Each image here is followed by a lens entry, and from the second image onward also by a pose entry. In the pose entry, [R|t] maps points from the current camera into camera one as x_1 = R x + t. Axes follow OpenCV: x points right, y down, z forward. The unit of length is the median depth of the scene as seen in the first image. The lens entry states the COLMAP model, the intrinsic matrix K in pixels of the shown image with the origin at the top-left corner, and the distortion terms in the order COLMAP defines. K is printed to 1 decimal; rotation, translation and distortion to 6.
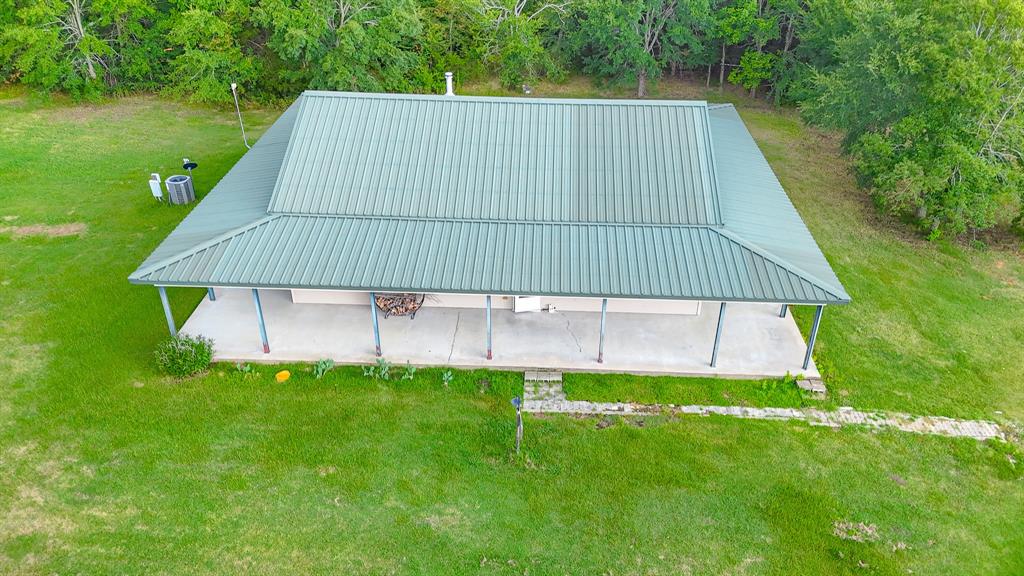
lens RADIAL K [[771.0, 0, 524.4], [0, 771.0, 288.2], [0, 0, 1]] dist [0.059554, -0.053368]
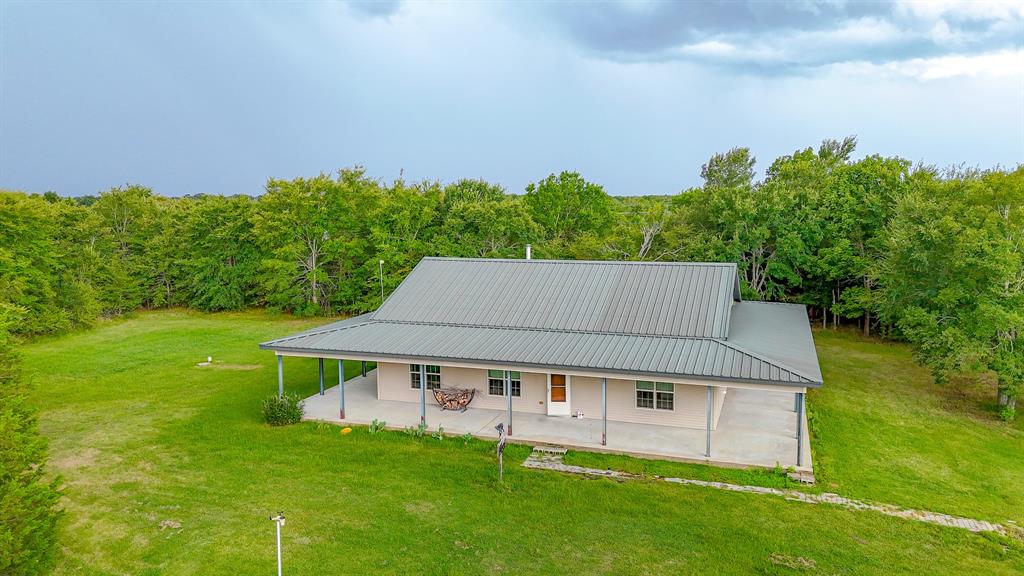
lens RADIAL K [[771.0, 0, 508.1], [0, 771.0, 290.5], [0, 0, 1]] dist [0.059554, -0.053368]
pose [[0.952028, 0.013172, -0.305726, 0.317290], [-0.142085, 0.903876, -0.403510, 0.379104], [0.271023, 0.427593, 0.862387, -0.099604]]
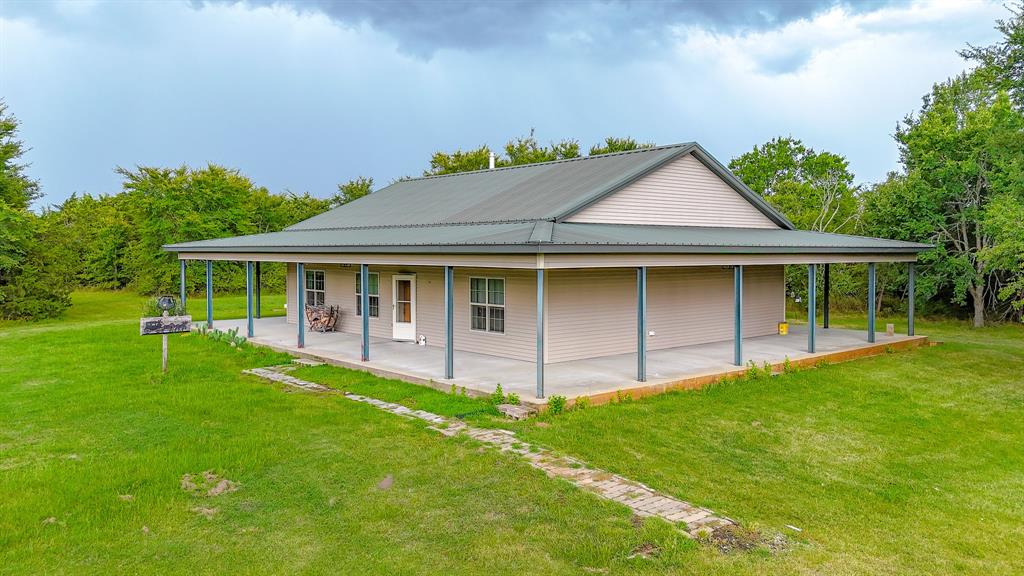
lens RADIAL K [[771.0, 0, 520.0], [0, 771.0, 277.3], [0, 0, 1]] dist [0.059554, -0.053368]
pose [[0.675141, 0.003355, -0.737681, 0.813624], [-0.383478, 0.855853, -0.347074, 0.244013], [0.630182, 0.517209, 0.579107, 0.624581]]
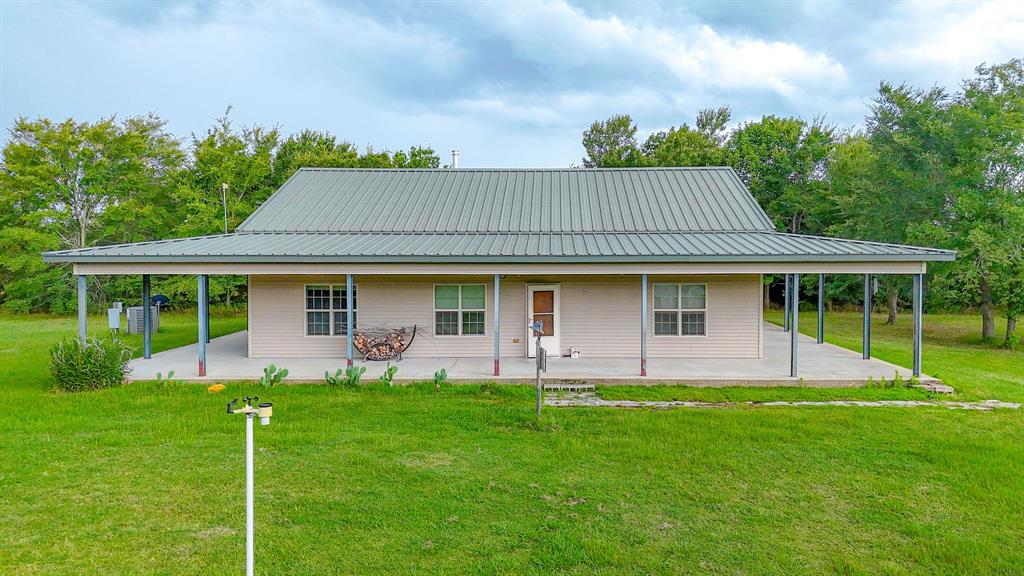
lens RADIAL K [[771.0, 0, 528.1], [0, 771.0, 277.6], [0, 0, 1]] dist [0.059554, -0.053368]
pose [[0.999735, -0.020797, 0.009888, -0.021120], [0.022931, 0.859811, -0.510096, 0.411324], [0.002107, 0.510188, 0.860060, 0.315028]]
